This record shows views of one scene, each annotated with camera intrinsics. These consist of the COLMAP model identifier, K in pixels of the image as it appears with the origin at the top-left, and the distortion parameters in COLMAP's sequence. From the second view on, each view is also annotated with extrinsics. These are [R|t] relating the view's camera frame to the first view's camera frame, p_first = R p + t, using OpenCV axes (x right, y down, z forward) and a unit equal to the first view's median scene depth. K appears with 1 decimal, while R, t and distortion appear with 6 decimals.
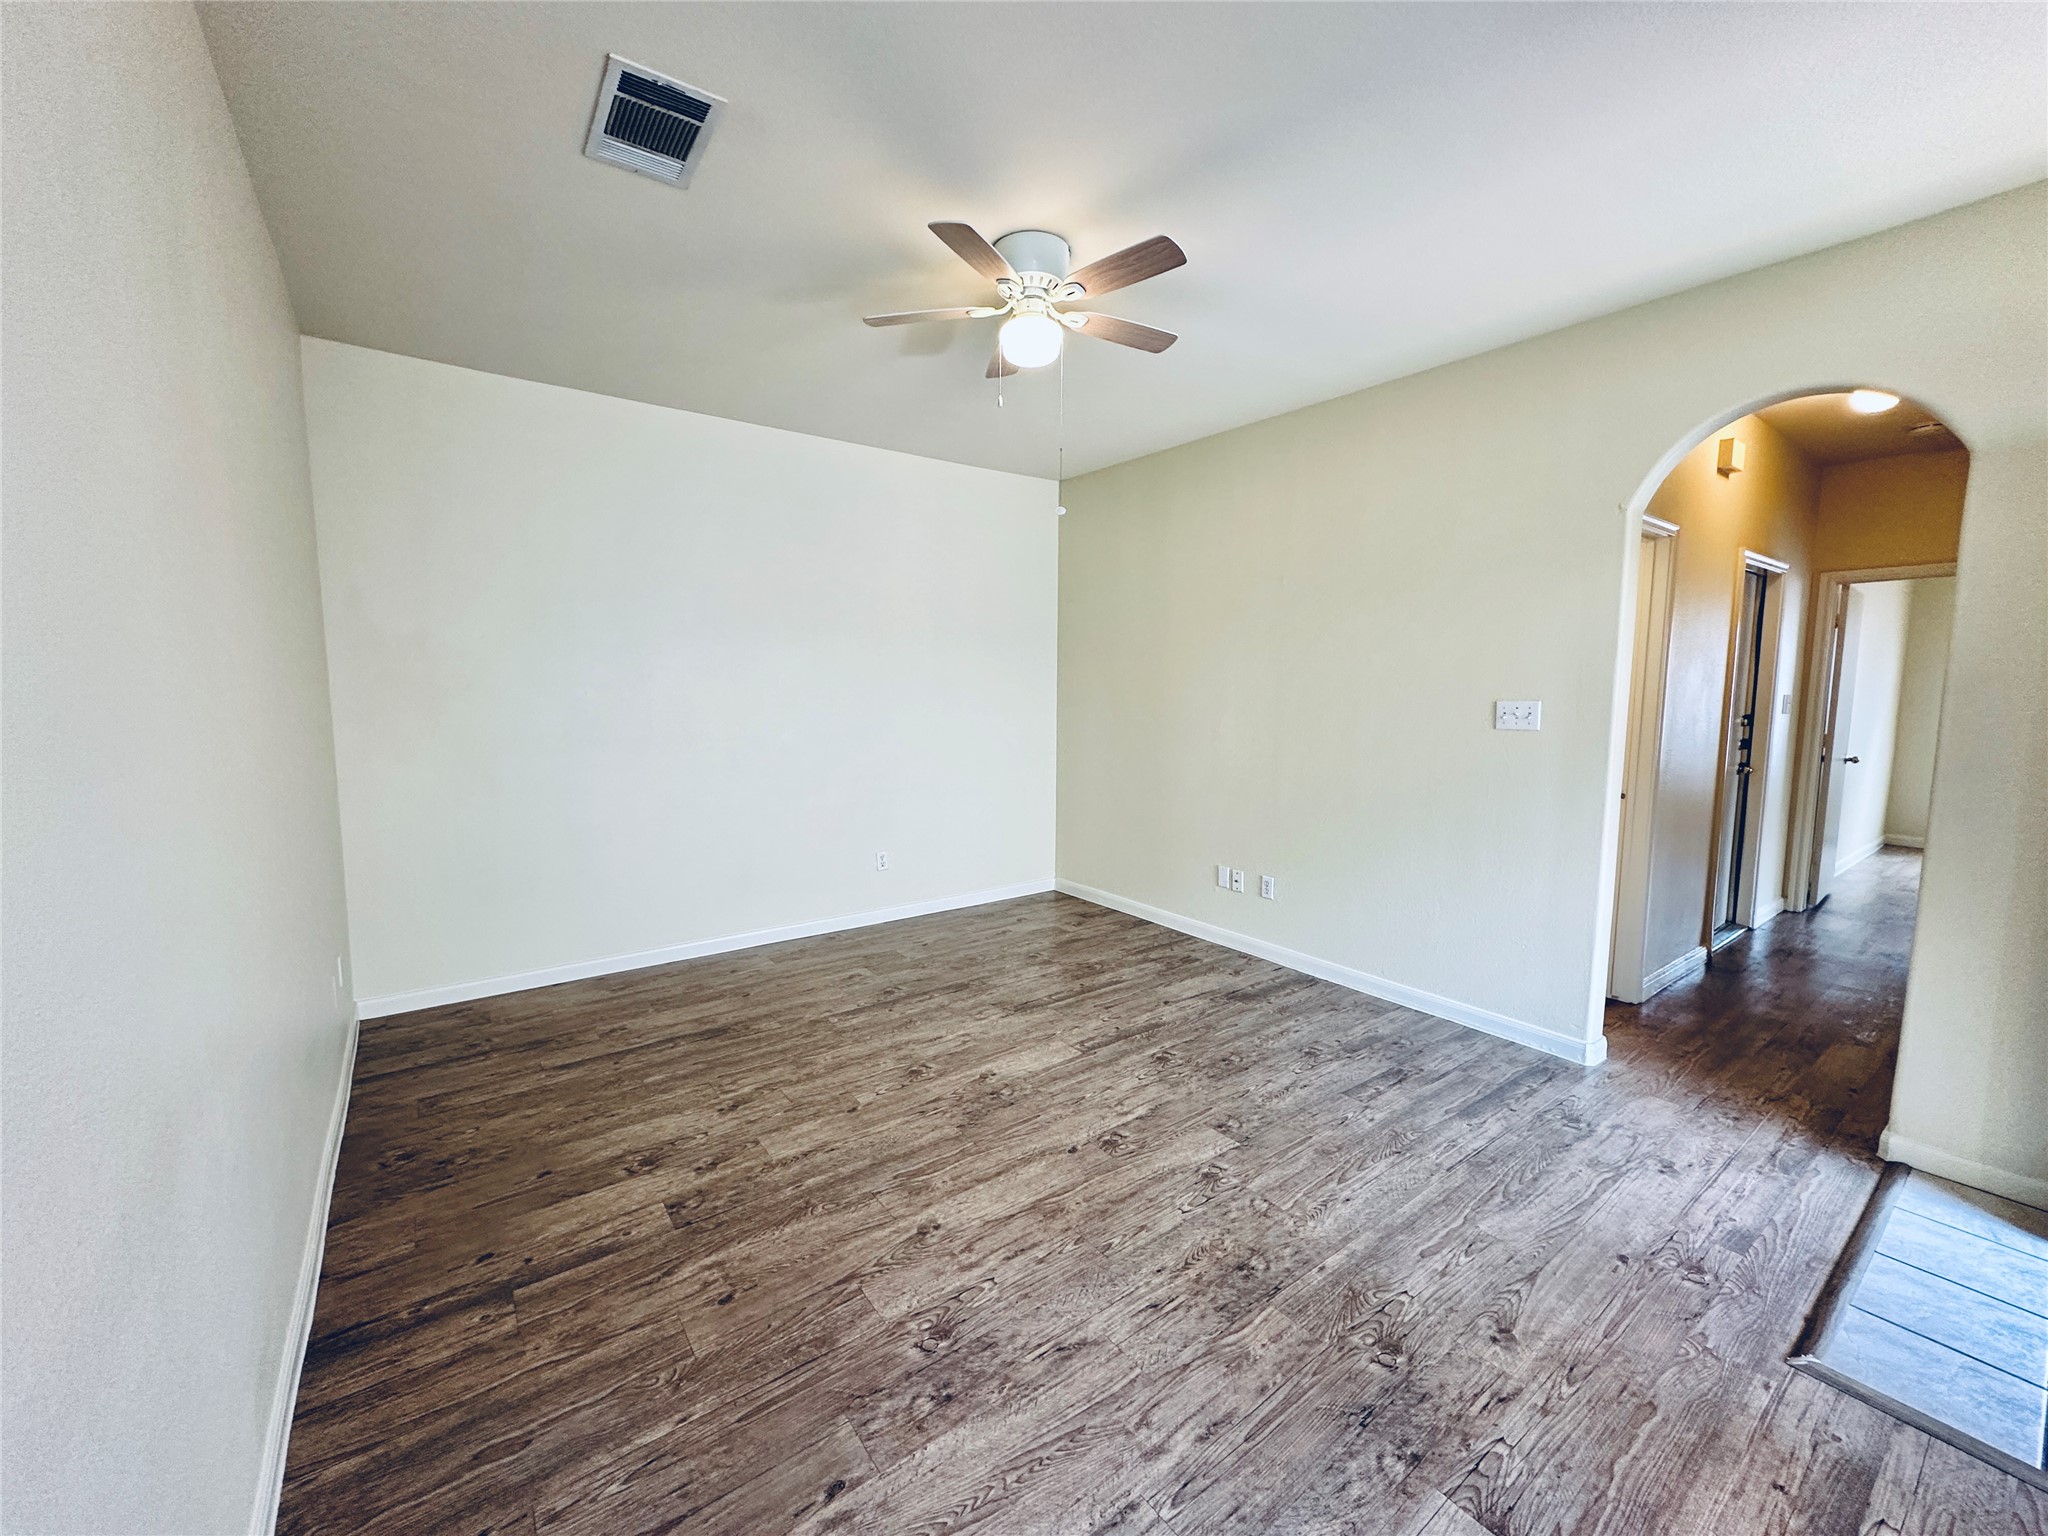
lens RADIAL K [[815.9, 0, 1027.2], [0, 815.9, 757.3], [0, 0, 1]] dist [-0.001290, 0.000458]
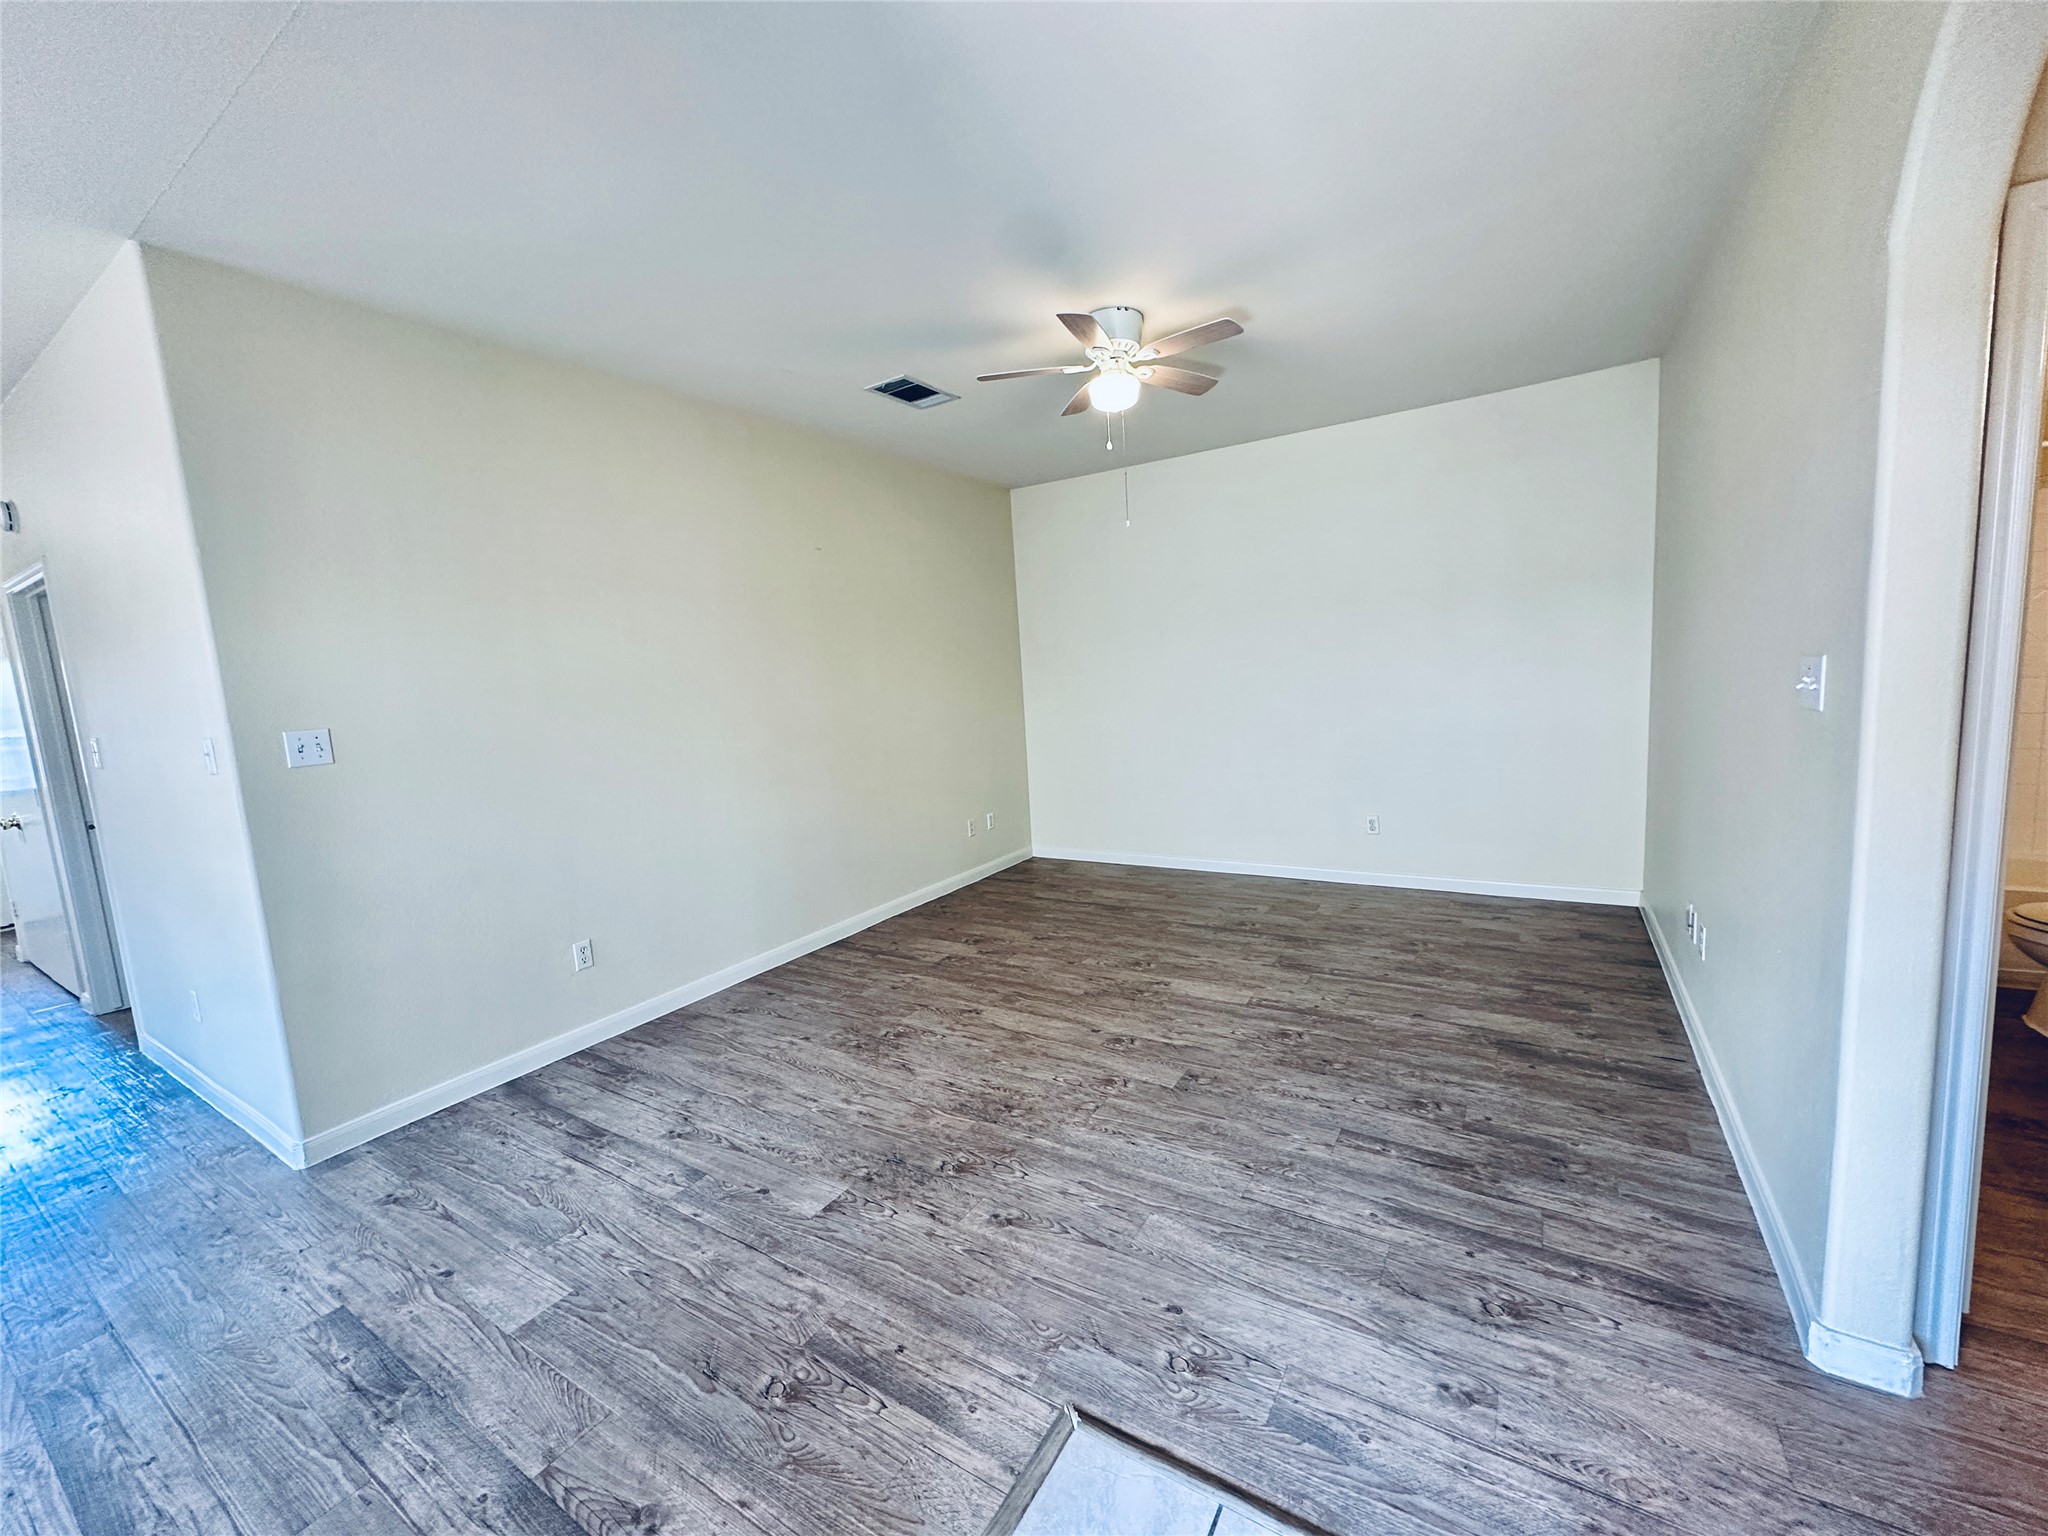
lens RADIAL K [[815.9, 0, 1024.6], [0, 815.9, 760.9], [0, 0, 1]] dist [-0.001290, 0.000458]
pose [[0.361123, 0.076832, -0.929348, 1.038829], [-0.022036, 0.997025, 0.073864, -0.033951], [0.932258, -0.006195, 0.361742, 0.375720]]
